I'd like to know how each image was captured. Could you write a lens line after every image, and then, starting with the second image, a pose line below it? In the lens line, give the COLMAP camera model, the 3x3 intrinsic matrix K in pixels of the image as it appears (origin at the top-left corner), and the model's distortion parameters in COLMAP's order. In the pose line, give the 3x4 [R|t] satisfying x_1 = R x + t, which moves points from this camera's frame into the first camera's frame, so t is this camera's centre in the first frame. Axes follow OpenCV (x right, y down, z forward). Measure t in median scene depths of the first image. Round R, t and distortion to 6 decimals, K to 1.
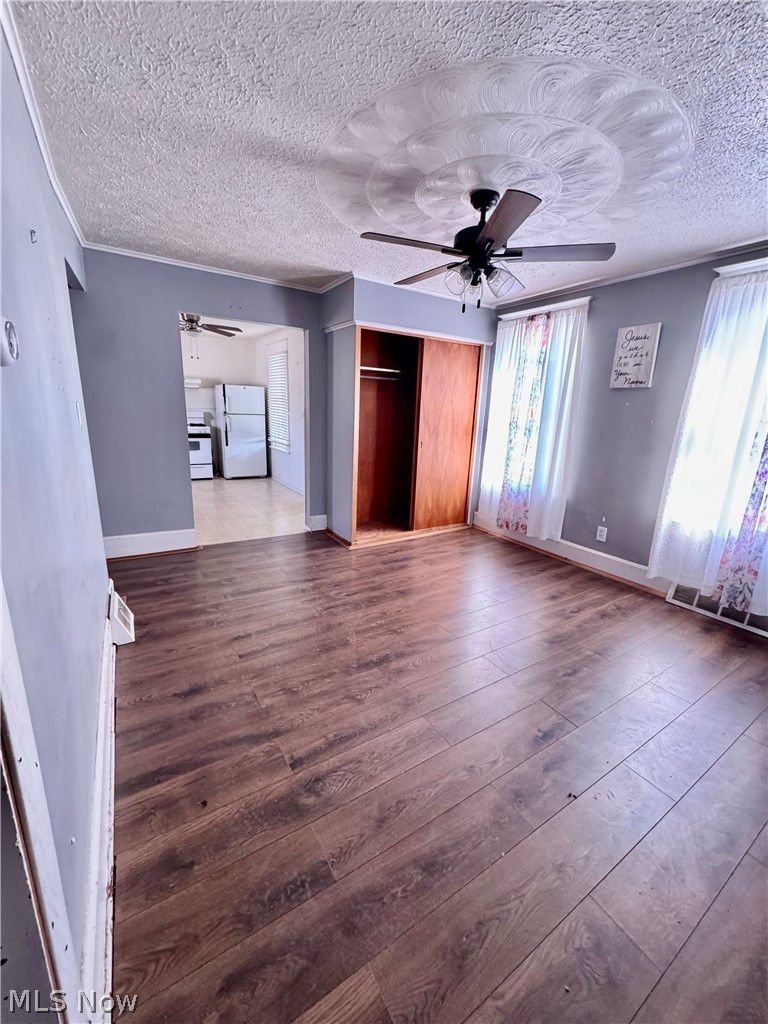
lens RADIAL K [[410.0, 0, 383.5], [0, 410.0, 511.7], [0, 0, 1]] dist [-0.009244, 0.000630]
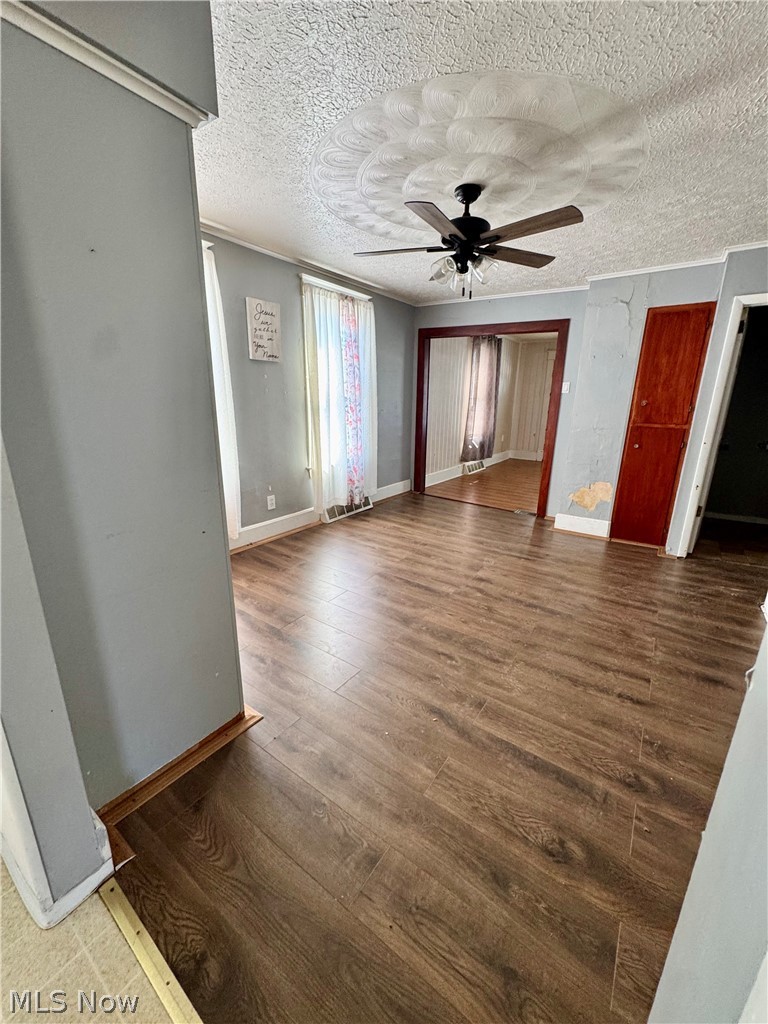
lens RADIAL K [[410.0, 0, 385.7], [0, 410.0, 511.2], [0, 0, 1]] dist [-0.009244, 0.000630]
pose [[-0.393237, -0.292835, 0.871557, -0.527366], [0.194544, 0.899962, 0.390155, -0.290830], [-0.898620, 0.322979, -0.296929, 1.104935]]
